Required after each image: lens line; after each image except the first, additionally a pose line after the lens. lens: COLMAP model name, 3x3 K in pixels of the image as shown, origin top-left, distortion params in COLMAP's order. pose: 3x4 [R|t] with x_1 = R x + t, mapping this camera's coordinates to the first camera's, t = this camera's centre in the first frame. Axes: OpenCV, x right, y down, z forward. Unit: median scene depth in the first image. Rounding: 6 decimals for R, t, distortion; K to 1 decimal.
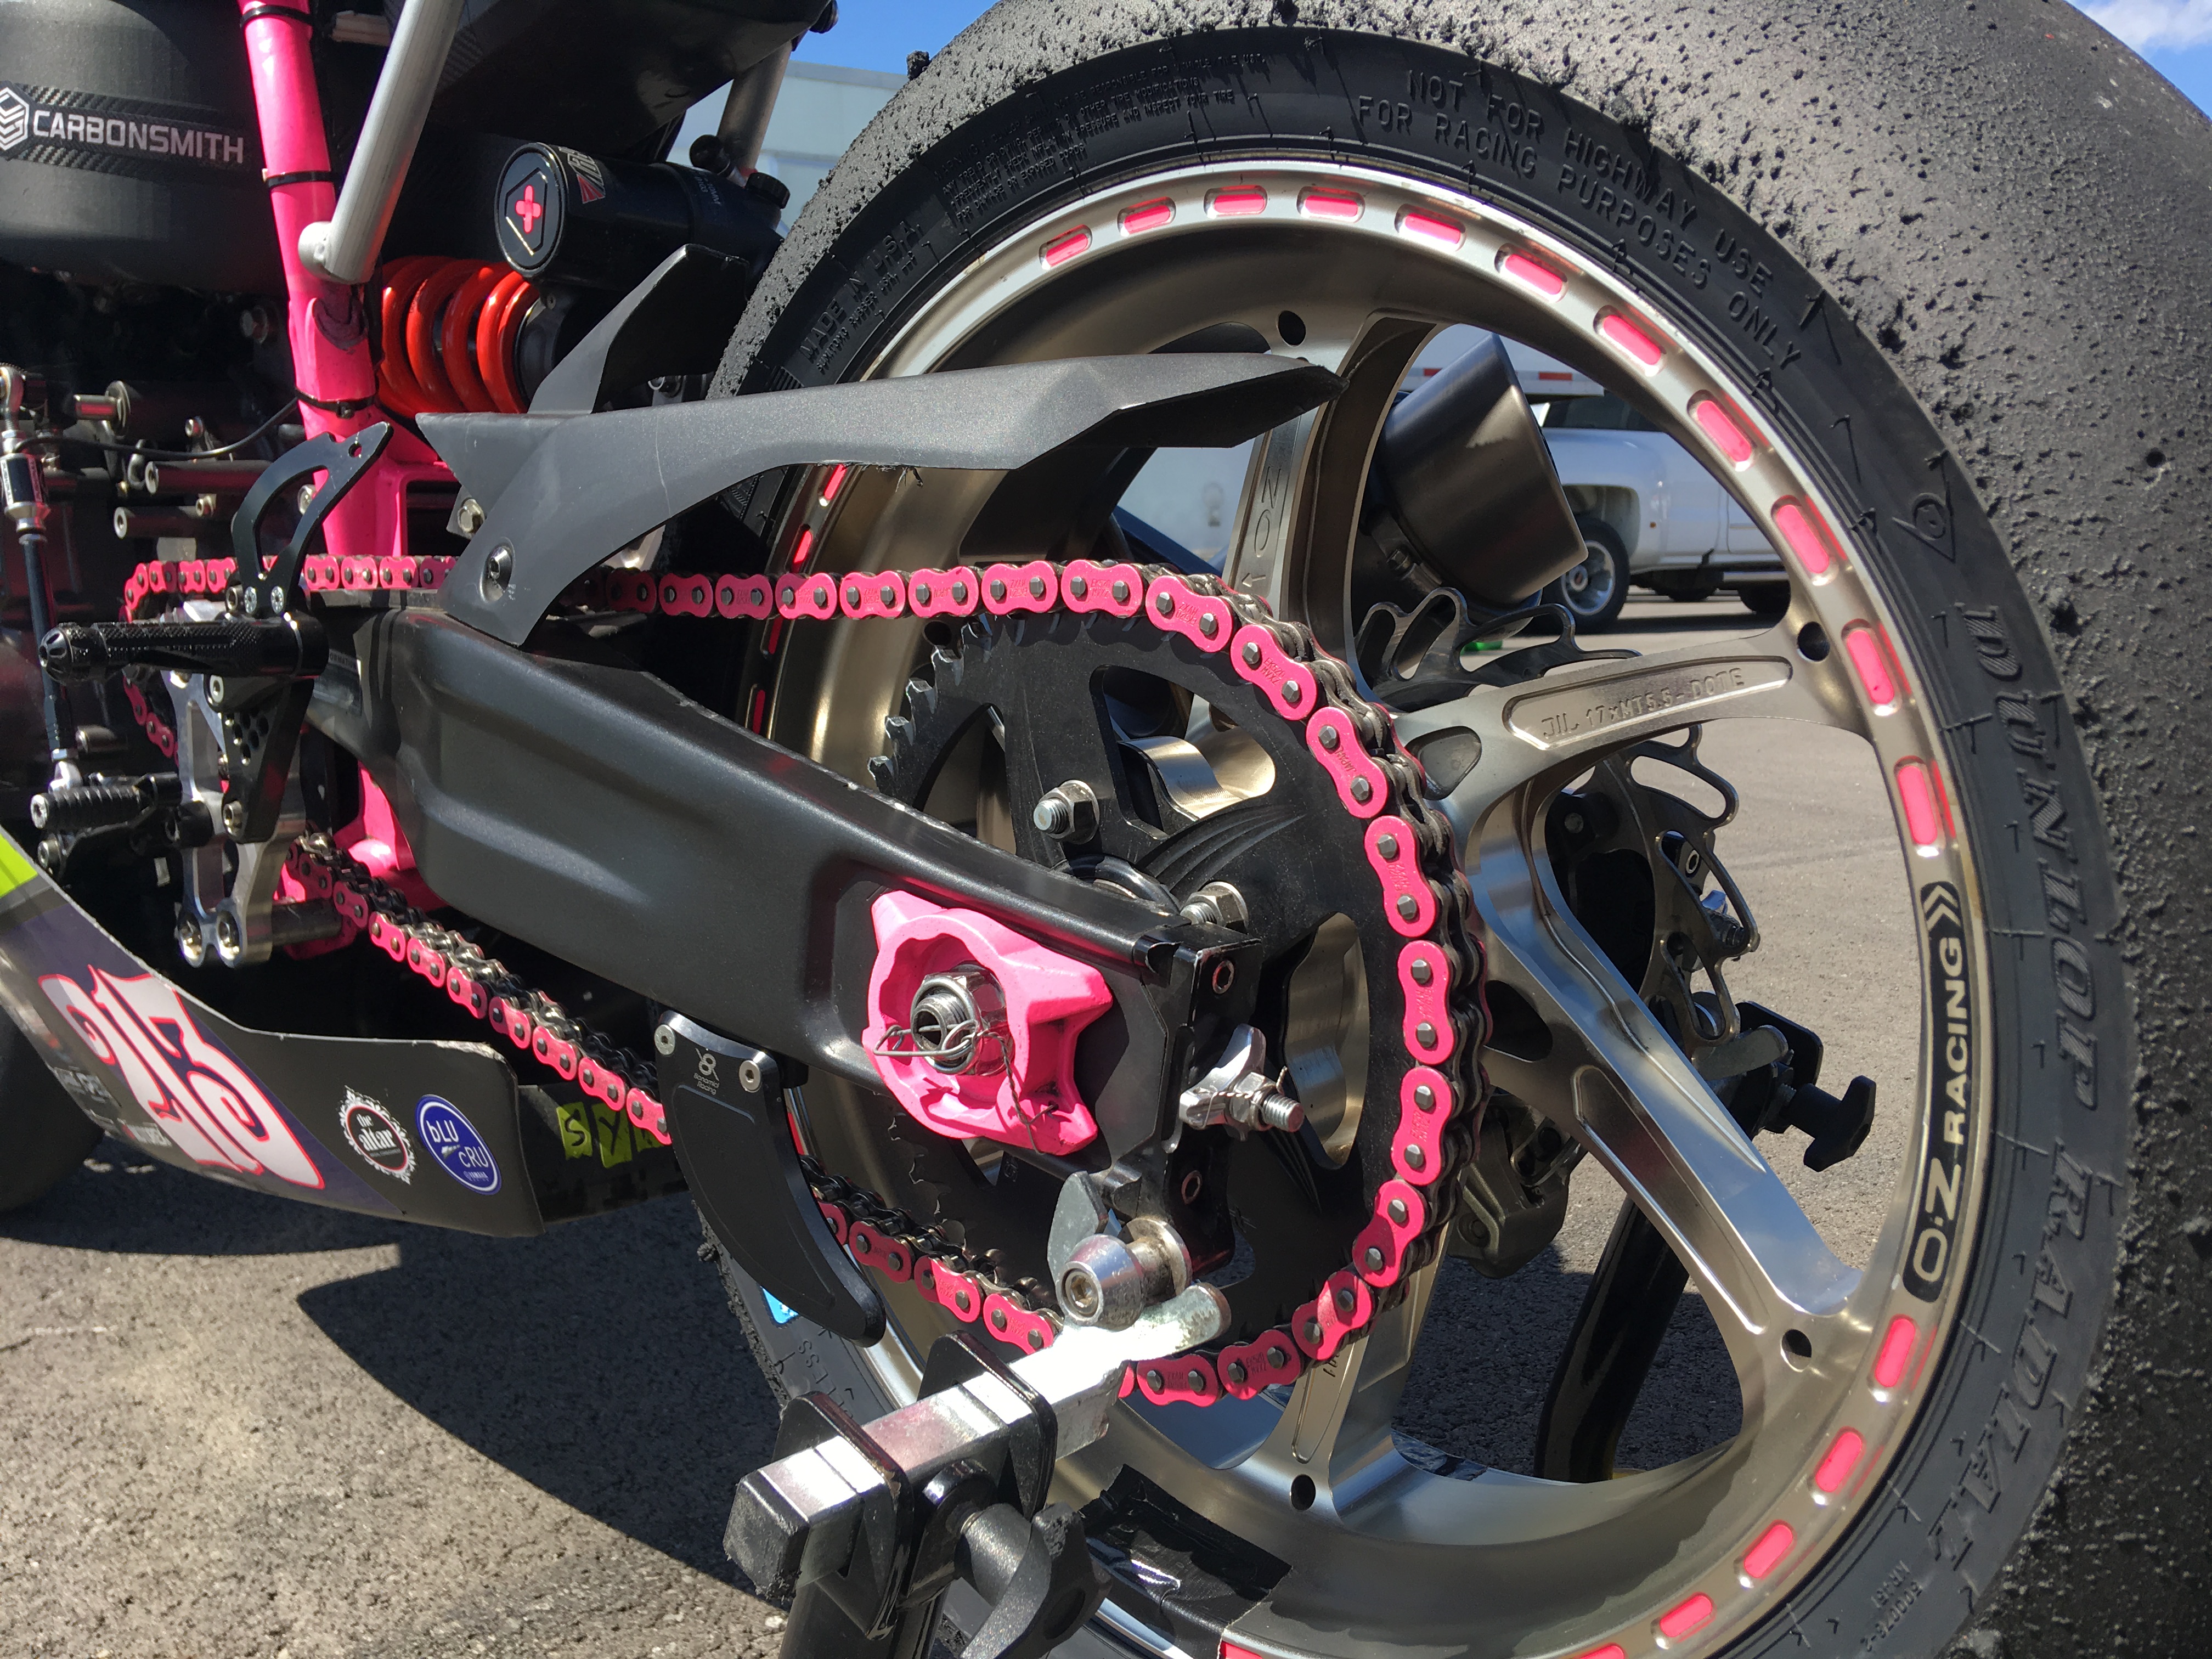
lens RADIAL K [[1861.2, 0, 1099.8], [0, 1861.2, 822.0], [0, 0, 1]] dist [0.101360, -0.150646]
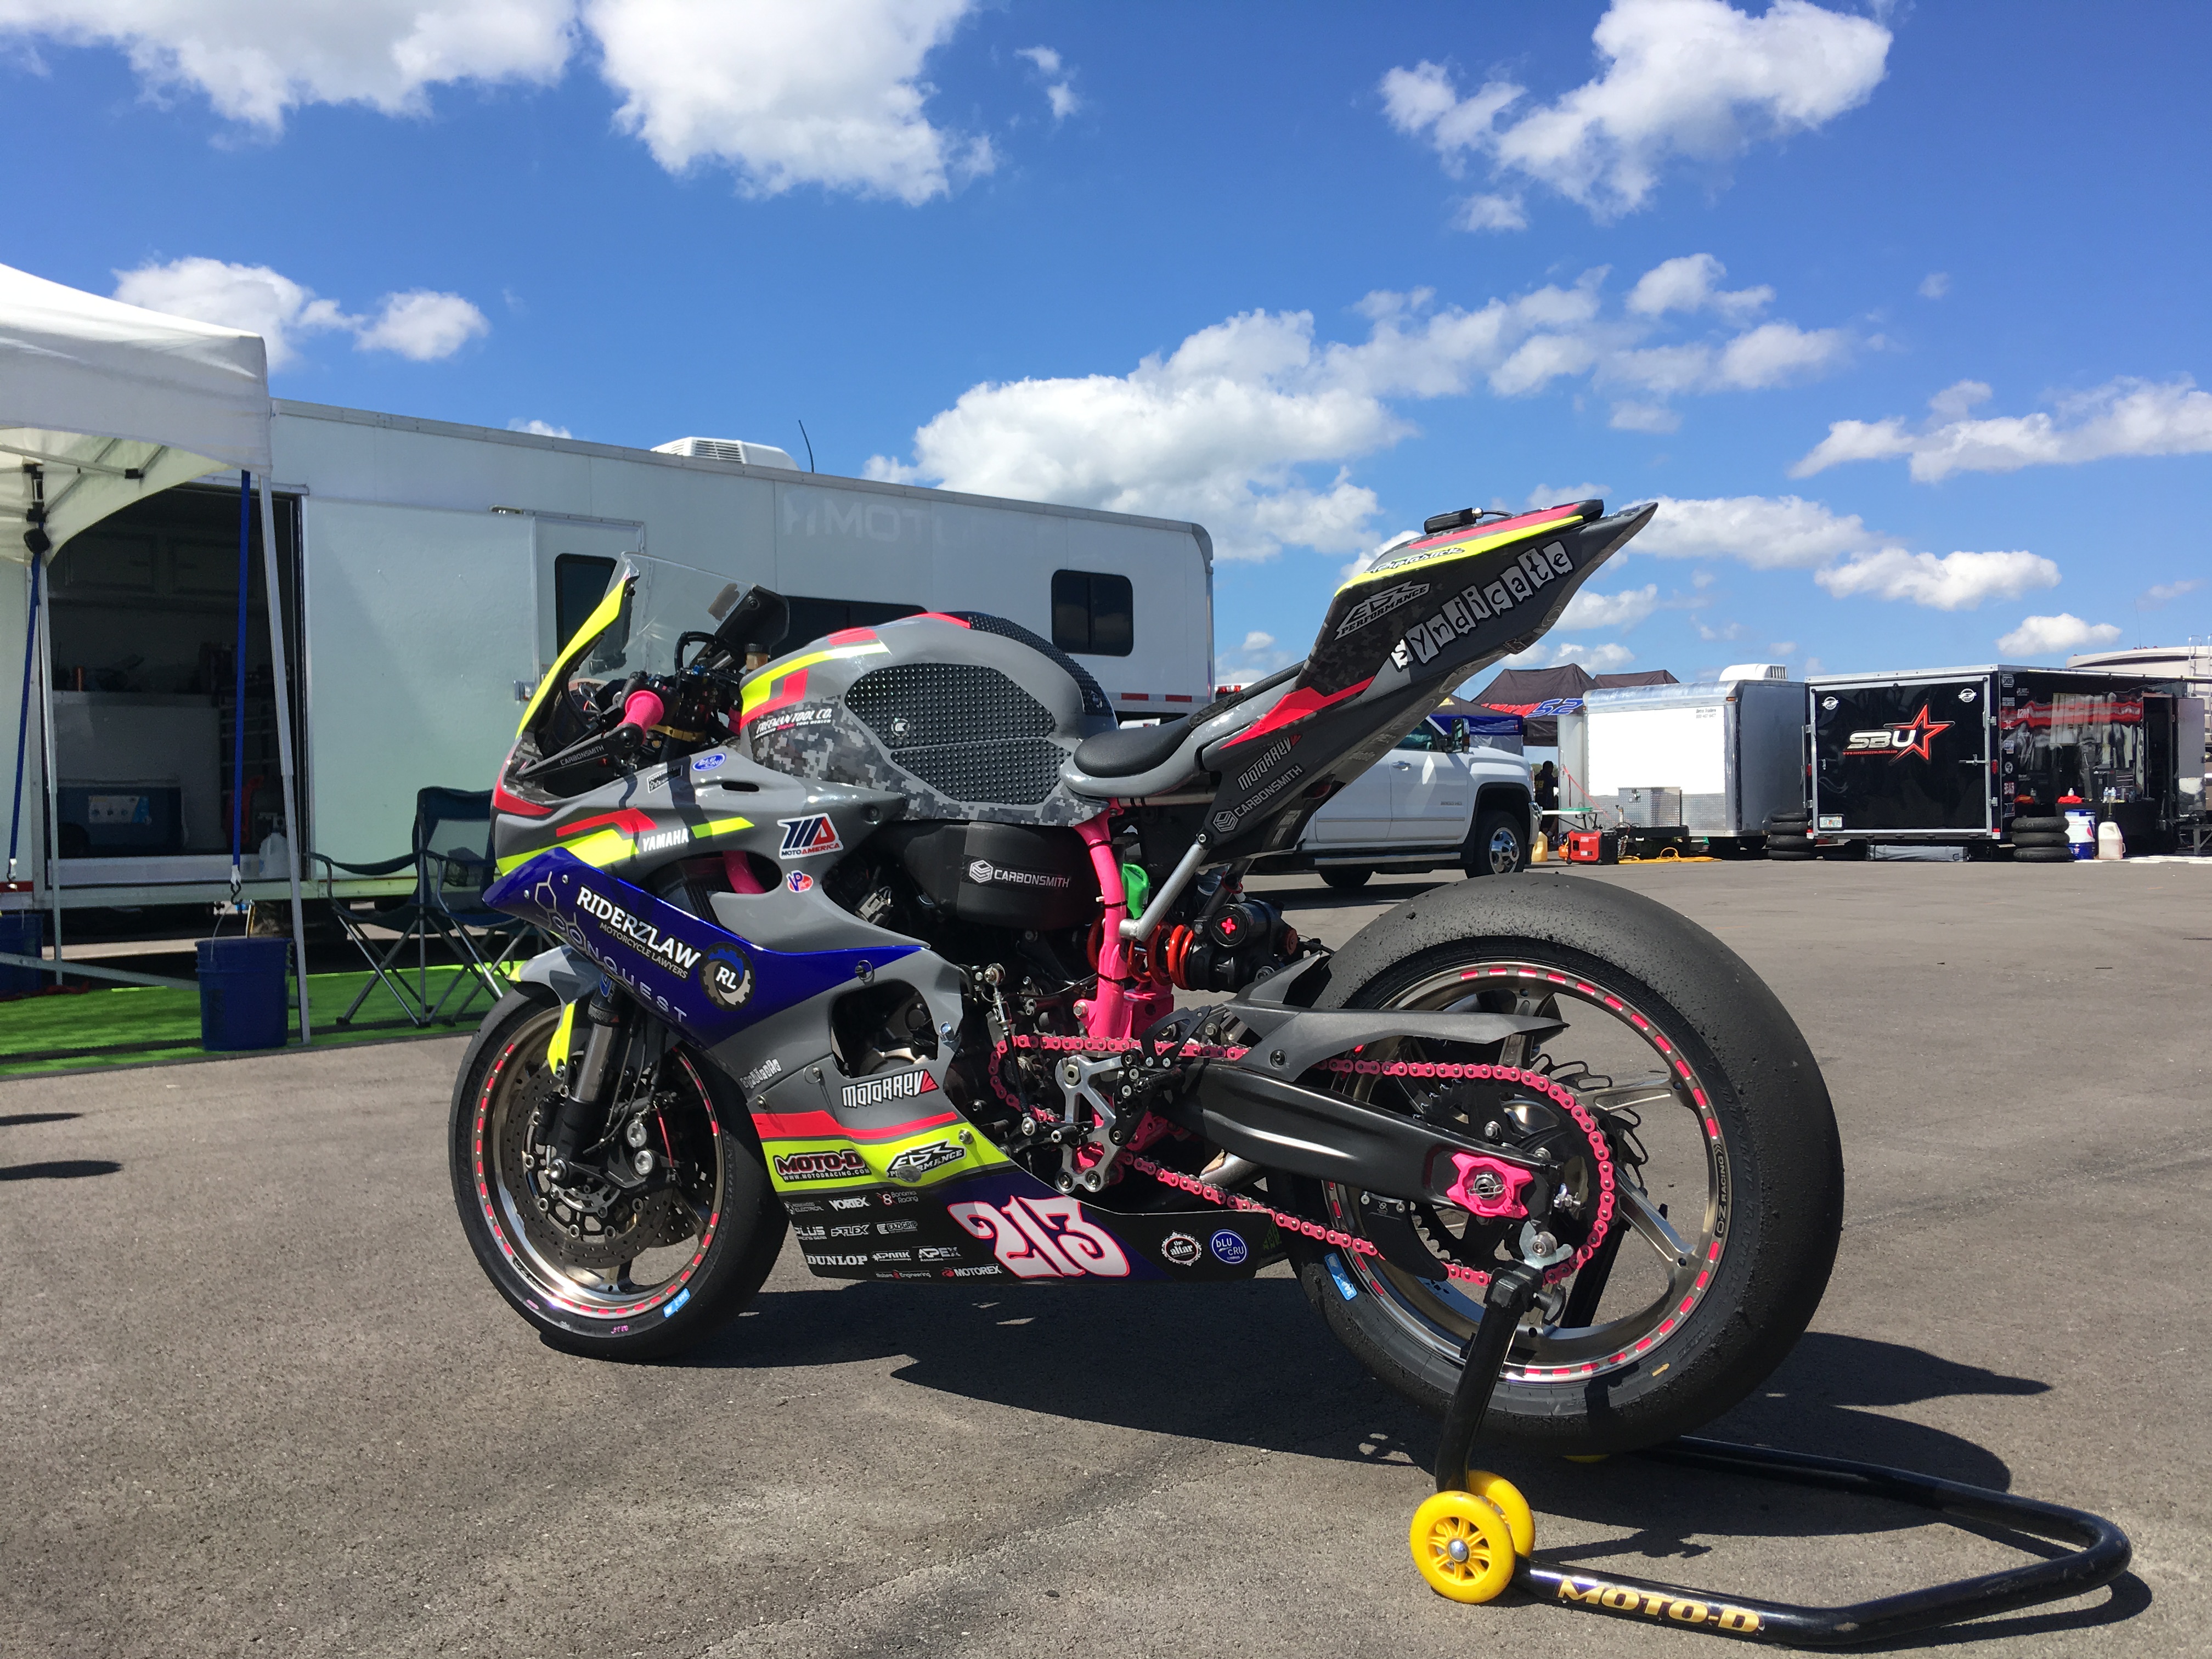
lens RADIAL K [[1855.7, 0, 1090.9], [0, 1855.7, 832.7], [0, 0, 1]] dist [0.117237, -0.170333]
pose [[0.975335, -0.000579, 0.220731, -1.791508], [0.029258, 0.991512, -0.126682, -0.161391], [-0.218784, 0.130015, 0.967073, -2.790225]]
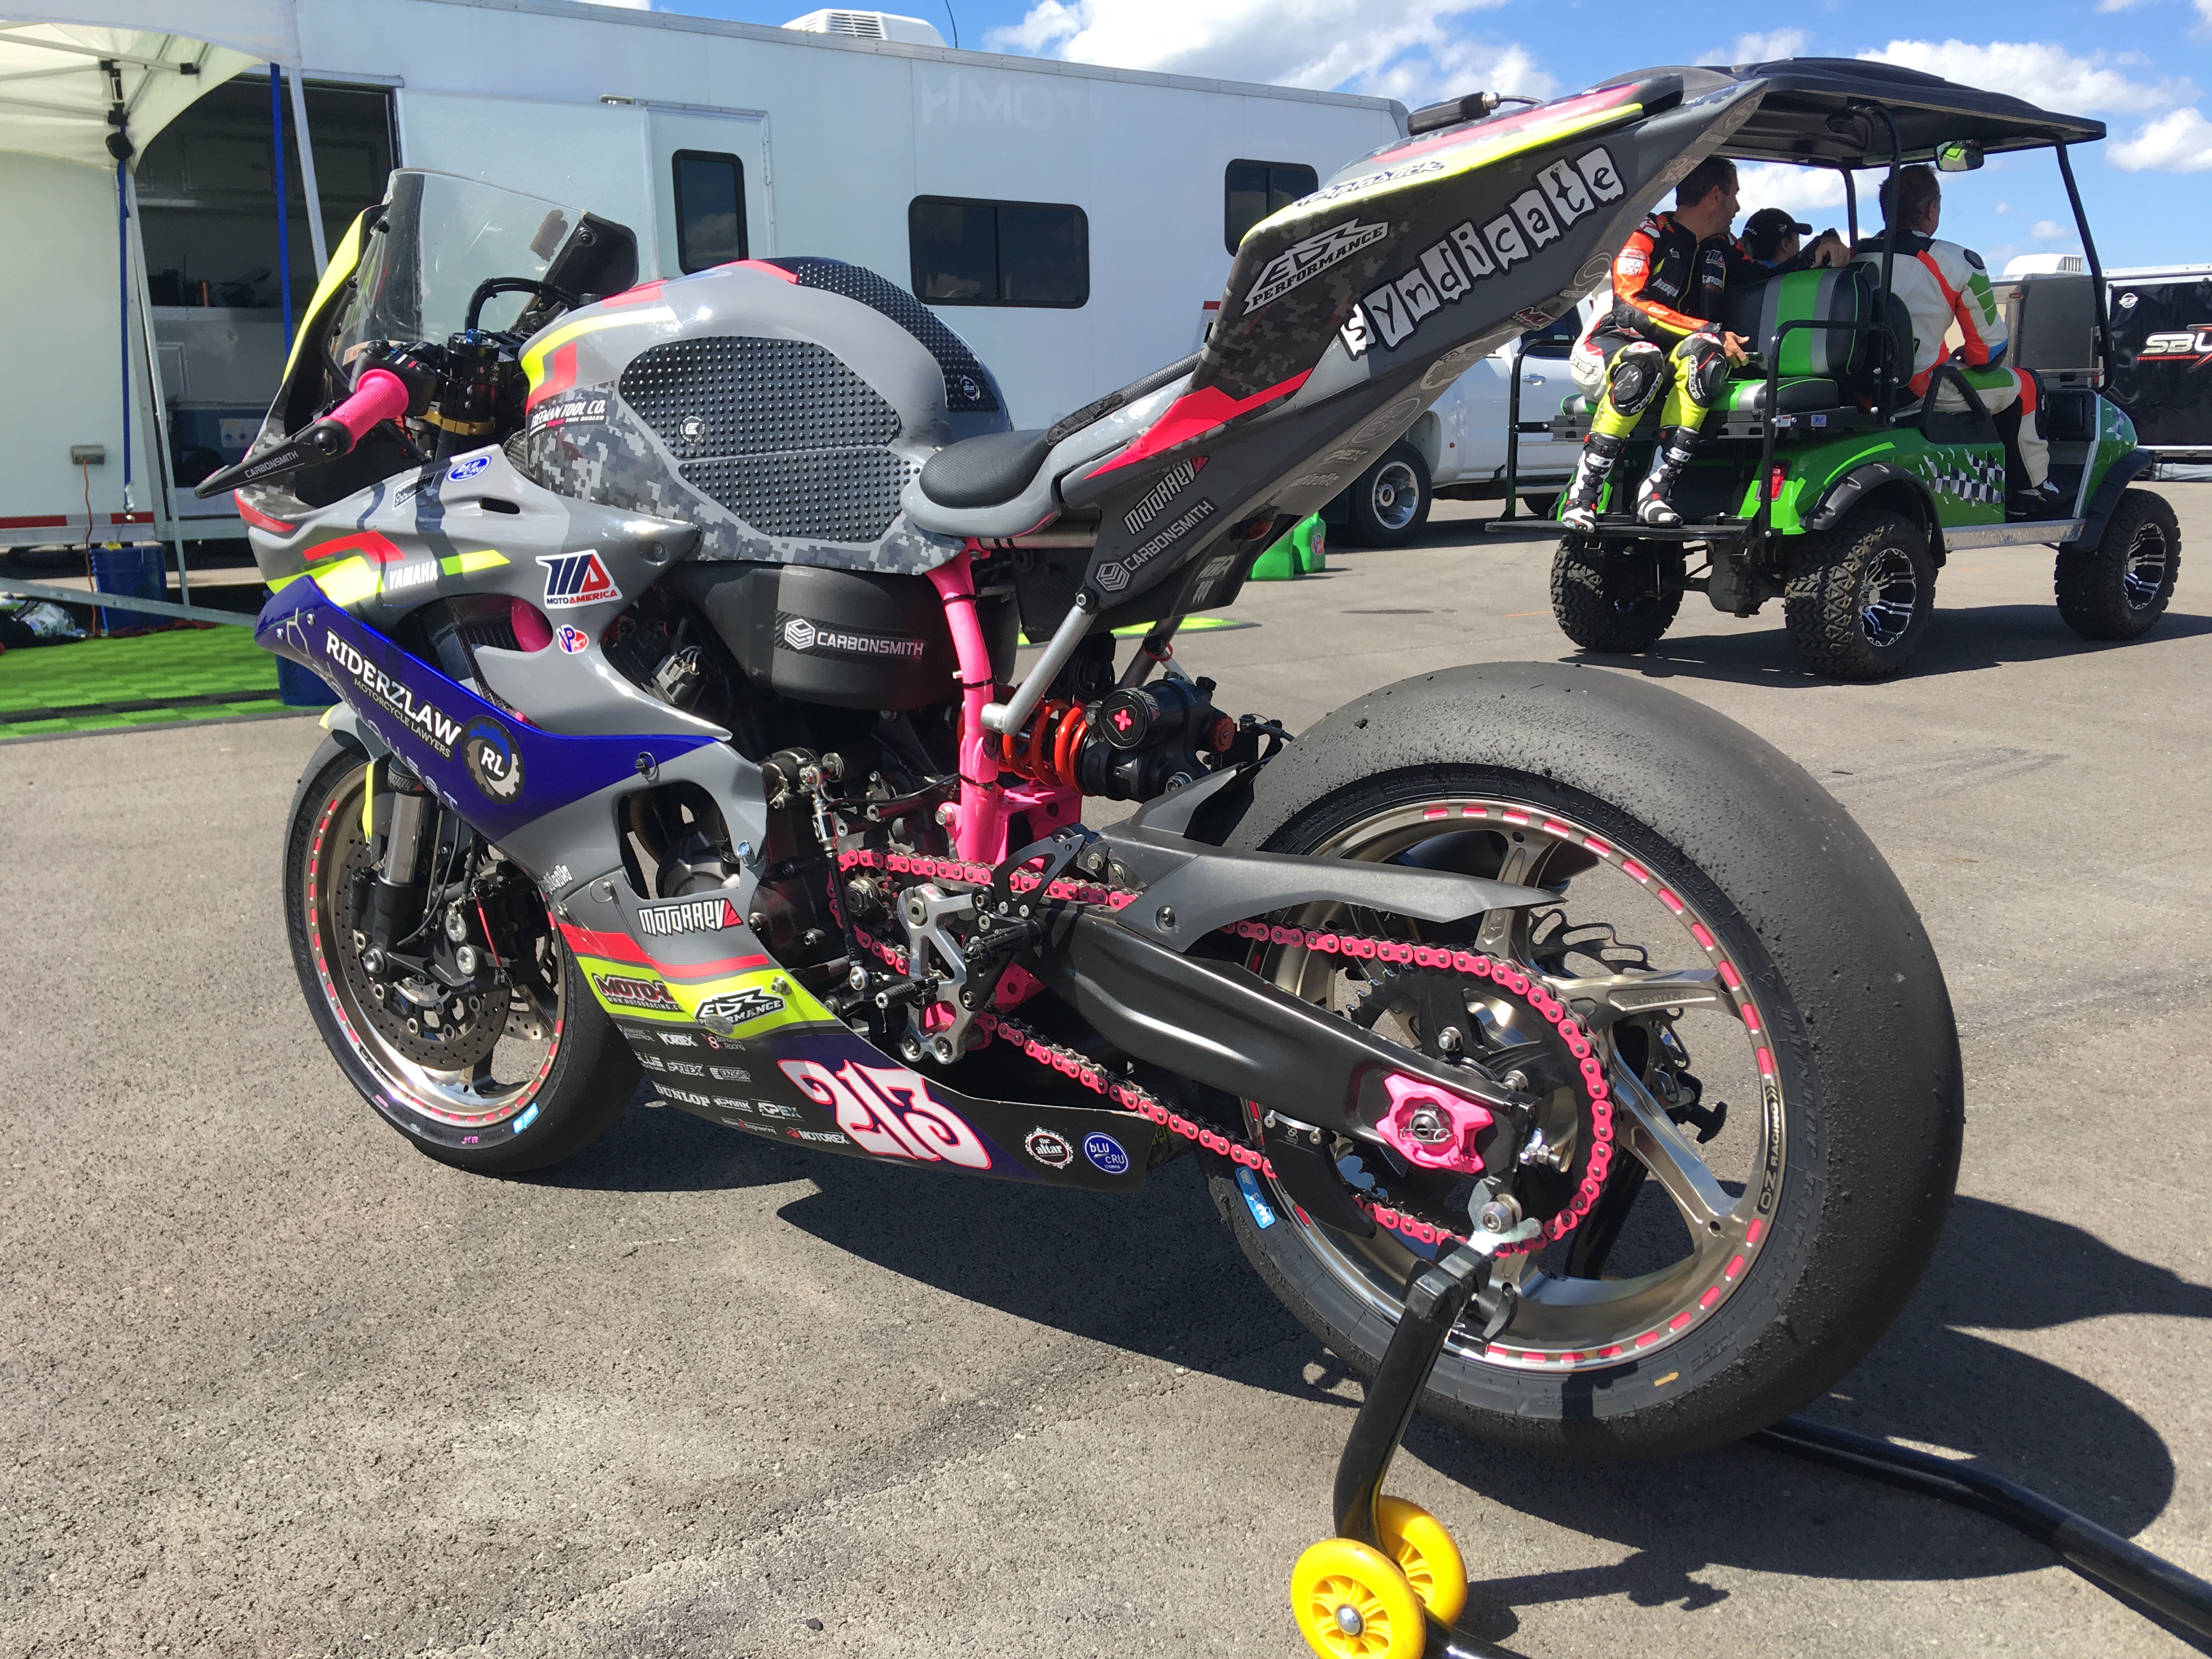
lens RADIAL K [[1855.7, 0, 1090.9], [0, 1855.7, 832.7], [0, 0, 1]] dist [0.117237, -0.170333]
pose [[0.994120, -0.020267, 0.106368, -0.872539], [0.012154, 0.997005, 0.076375, -0.553638], [-0.107598, -0.074633, 0.991389, -1.695026]]
